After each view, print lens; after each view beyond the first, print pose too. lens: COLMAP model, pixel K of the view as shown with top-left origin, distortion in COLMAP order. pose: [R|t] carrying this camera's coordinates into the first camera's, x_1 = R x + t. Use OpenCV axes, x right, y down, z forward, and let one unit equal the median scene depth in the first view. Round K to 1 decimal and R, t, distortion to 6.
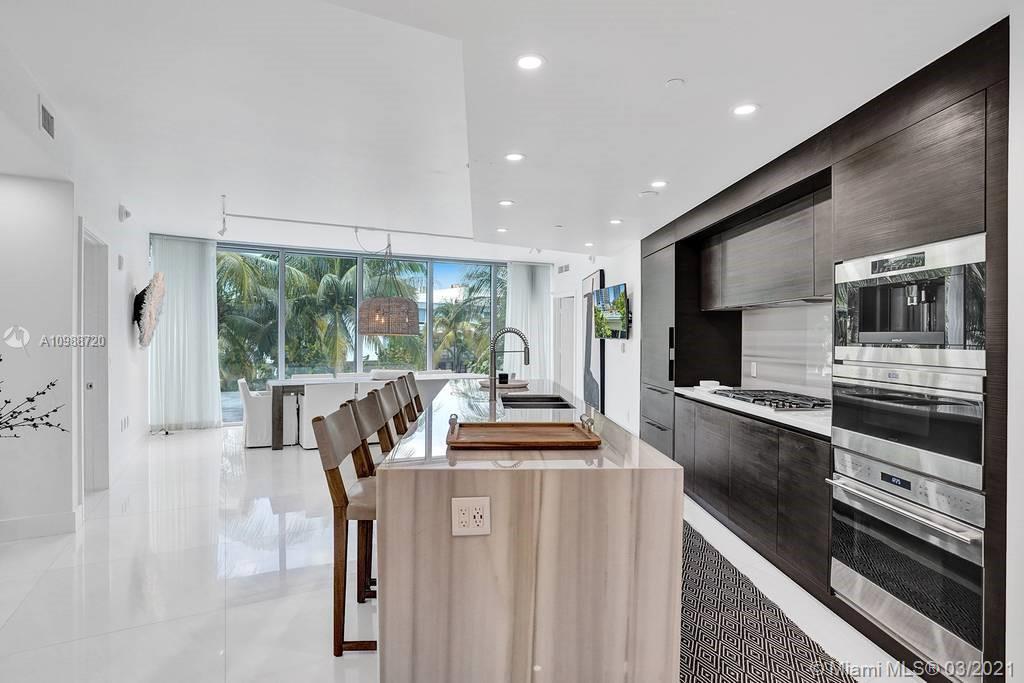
lens RADIAL K [[518.6, 0, 510.2], [0, 518.6, 345.8], [0, 0, 1]] dist [-0.061769, 0.029348]
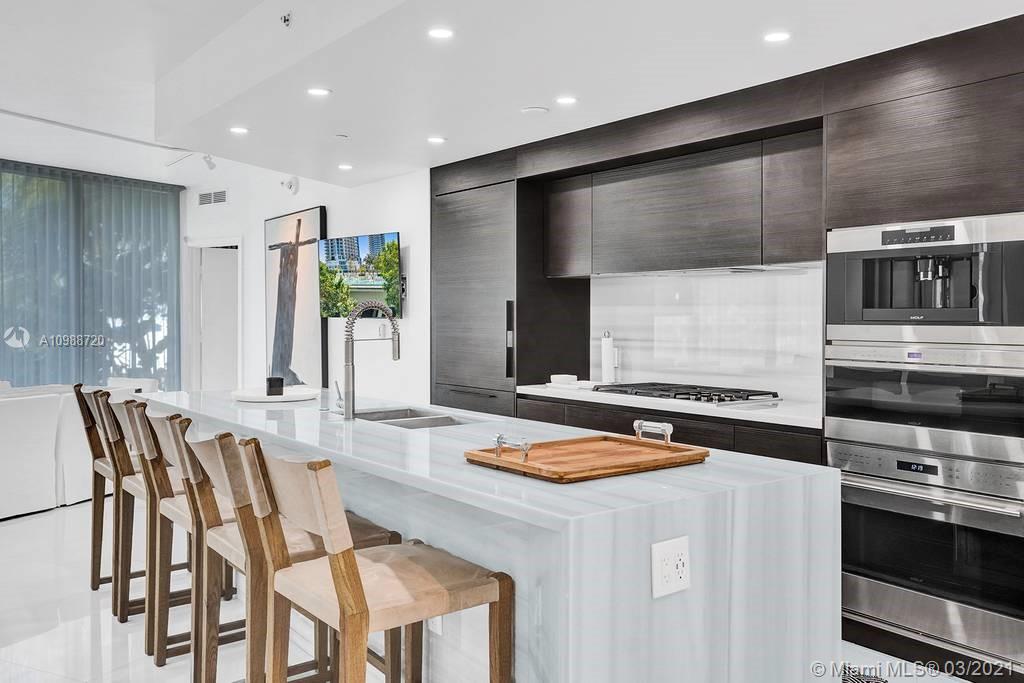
lens RADIAL K [[841.7, 0, 511.3], [0, 841.7, 328.5], [0, 0, 1]] dist [0.012523, 0.009187]
pose [[0.826181, -0.011956, 0.563278, -0.340402], [0.012025, 0.999921, 0.003586, -0.002315], [-0.563277, 0.003811, 0.826260, 0.058451]]
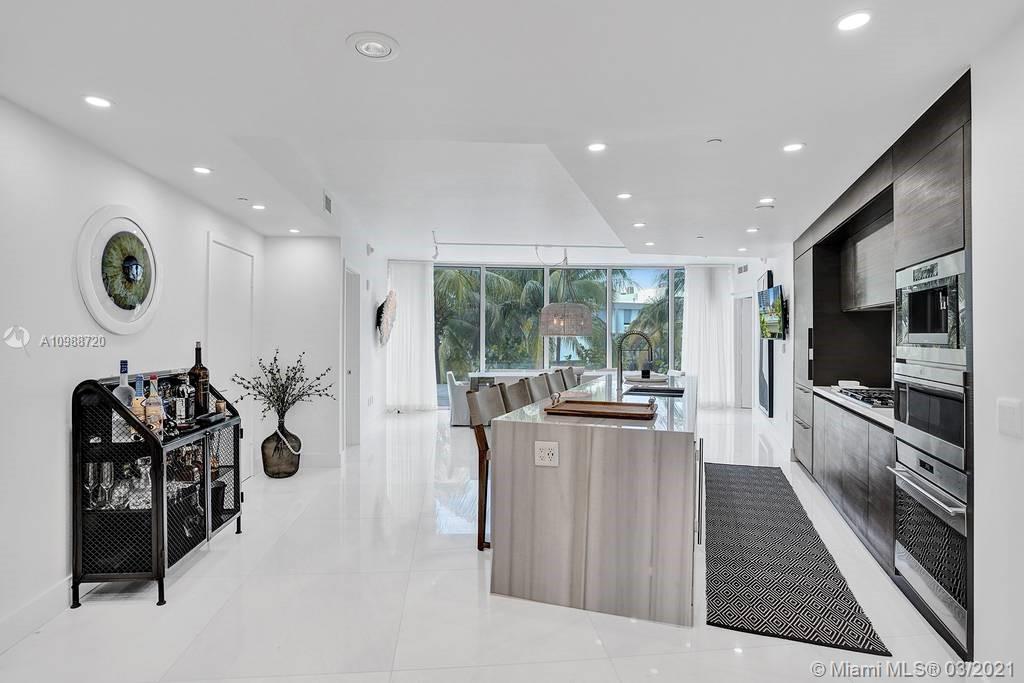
lens RADIAL K [[518.6, 0, 510.2], [0, 518.6, 345.8], [0, 0, 1]] dist [-0.061769, 0.029348]
pose [[0.922058, 0.004012, -0.387031, 0.158483], [-0.004443, 0.999990, -0.000219, 0.002101], [0.387026, 0.001921, 0.922067, -0.180186]]
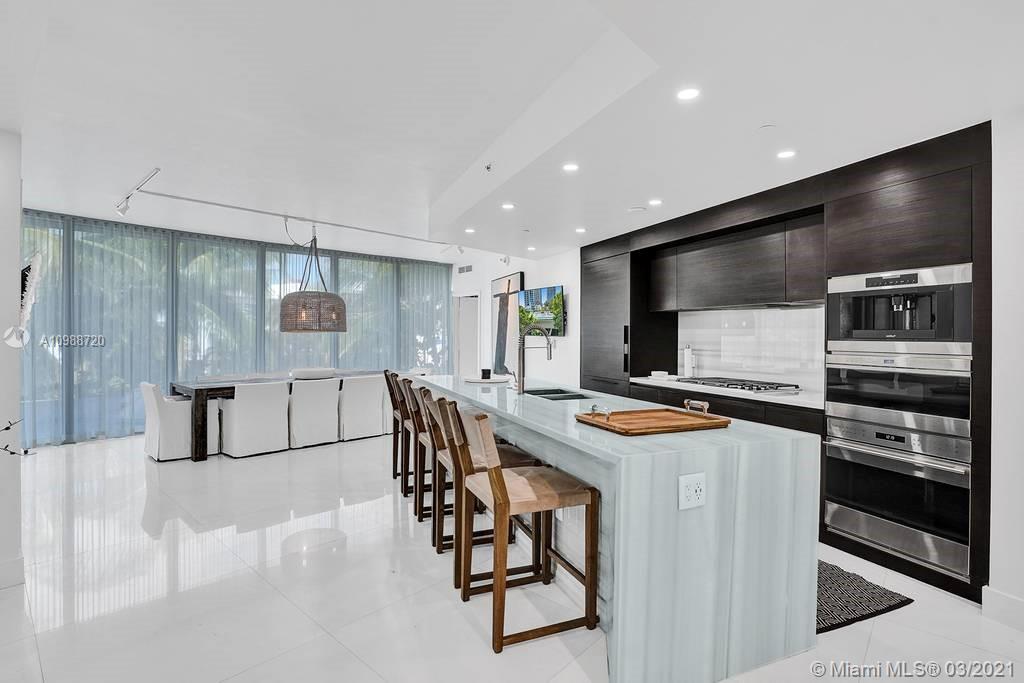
lens RADIAL K [[498.0, 0, 512.0], [0, 498.0, 341.5], [0, 0, 1]] dist [-0.072798, 0.035660]
pose [[0.945202, -0.004044, 0.326461, -0.298874], [0.005103, 0.999984, -0.002389, 0.001025], [-0.326447, 0.003924, 0.945207, 0.039671]]
